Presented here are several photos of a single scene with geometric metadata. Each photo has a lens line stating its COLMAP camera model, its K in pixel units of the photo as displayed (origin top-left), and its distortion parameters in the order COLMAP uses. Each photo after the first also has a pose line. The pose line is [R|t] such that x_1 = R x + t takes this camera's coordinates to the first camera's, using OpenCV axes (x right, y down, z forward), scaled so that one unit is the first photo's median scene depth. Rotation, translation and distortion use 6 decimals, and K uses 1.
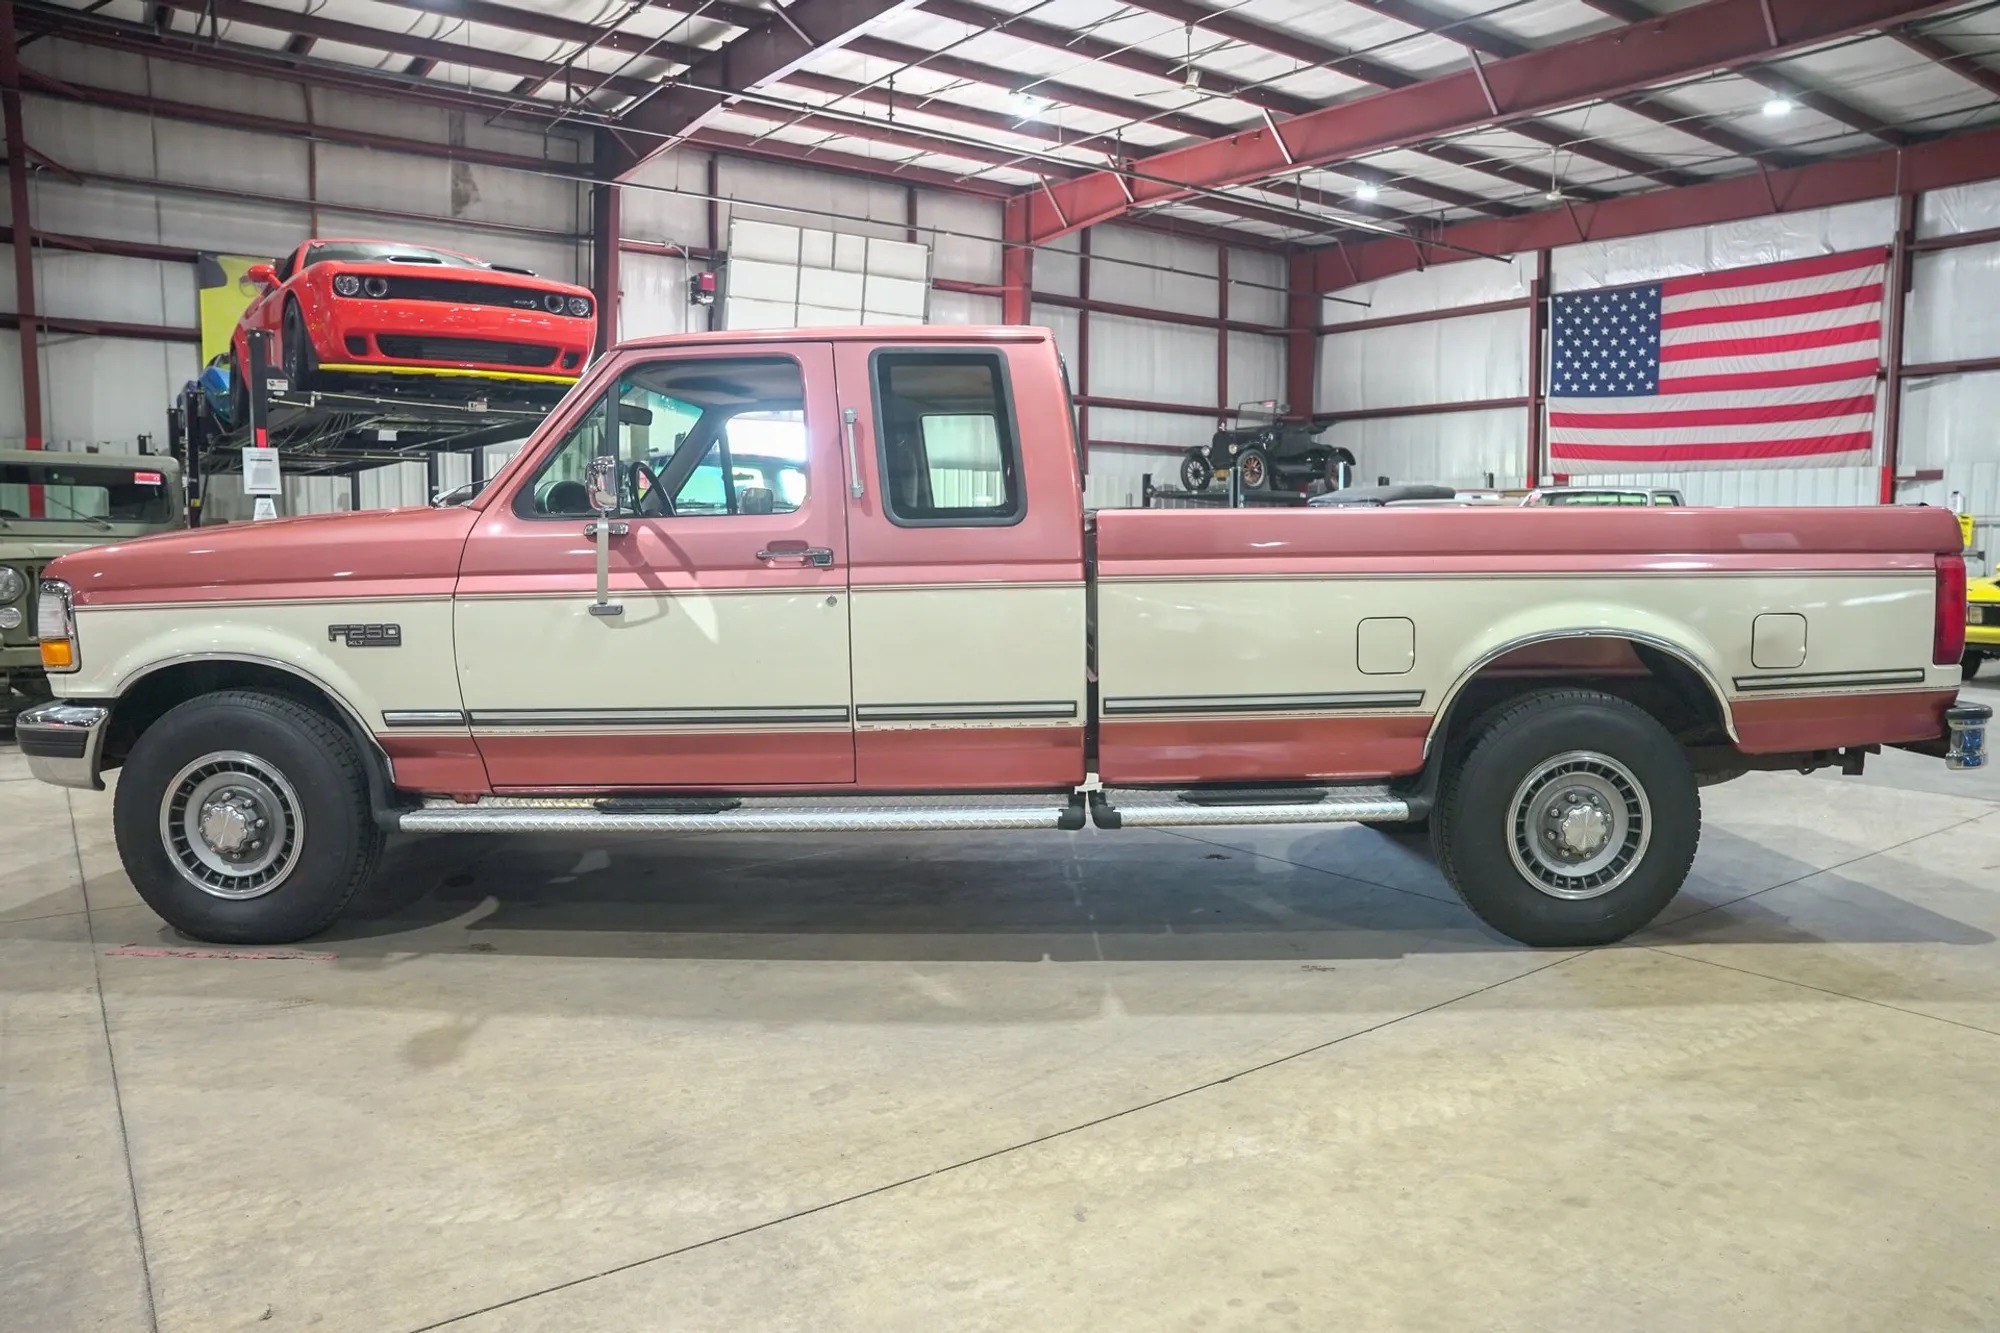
lens RADIAL K [[1383.0, 0, 1000.0], [0, 1383.0, 666.5], [0, 0, 1]] dist [-0.139709, 0.114409]
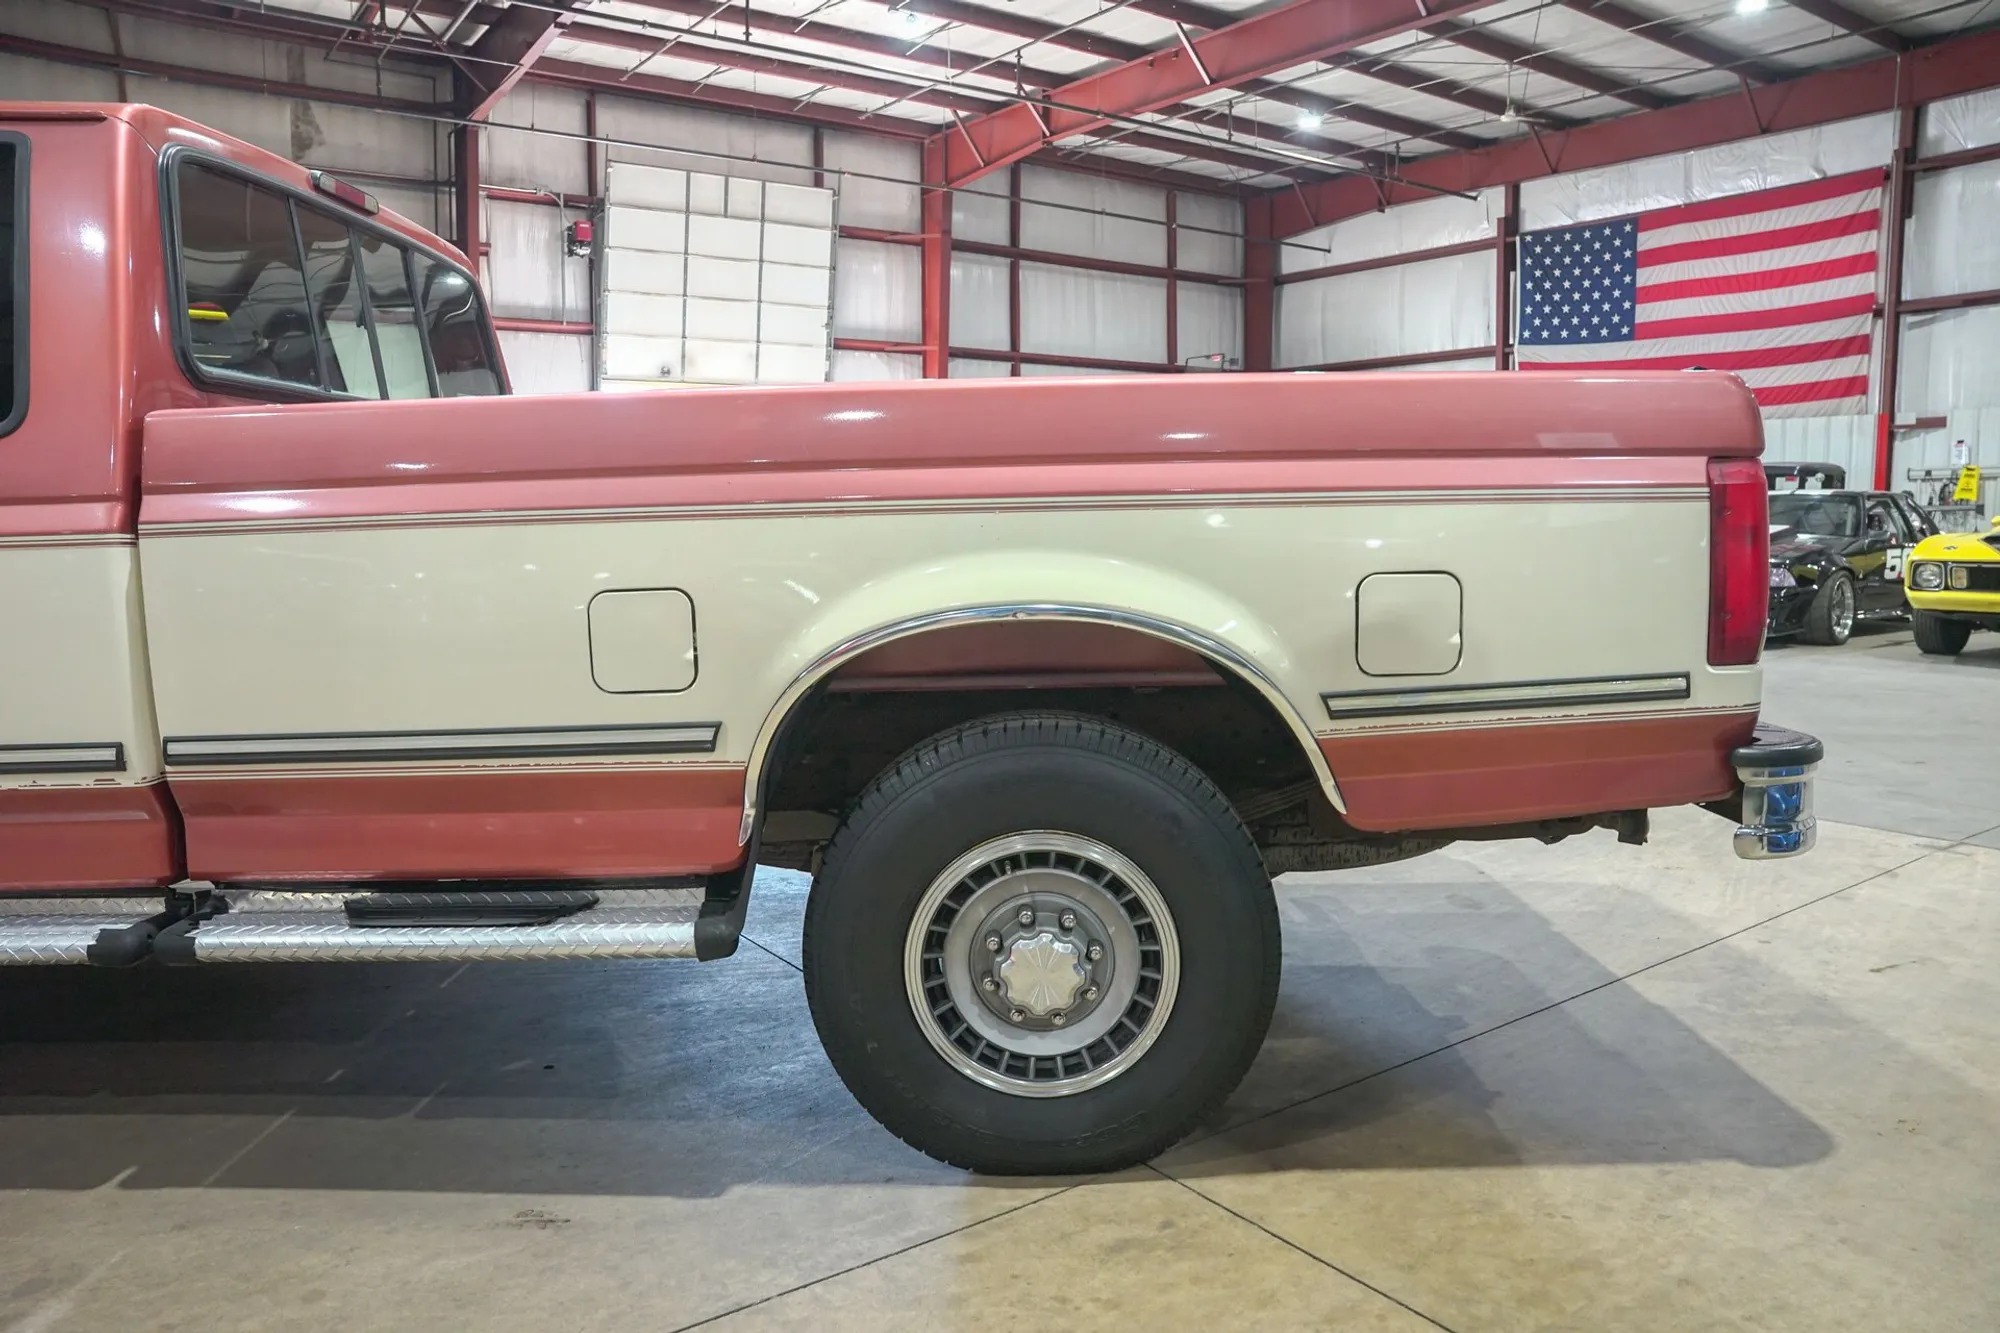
lens RADIAL K [[1383.0, 0, 1000.0], [0, 1383.0, 666.5], [0, 0, 1]] dist [-0.139709, 0.114409]
pose [[0.999812, -0.009371, -0.016974, 0.079351], [0.009693, 0.999773, 0.018975, -0.002580], [0.016792, -0.019136, 0.999676, 0.084254]]
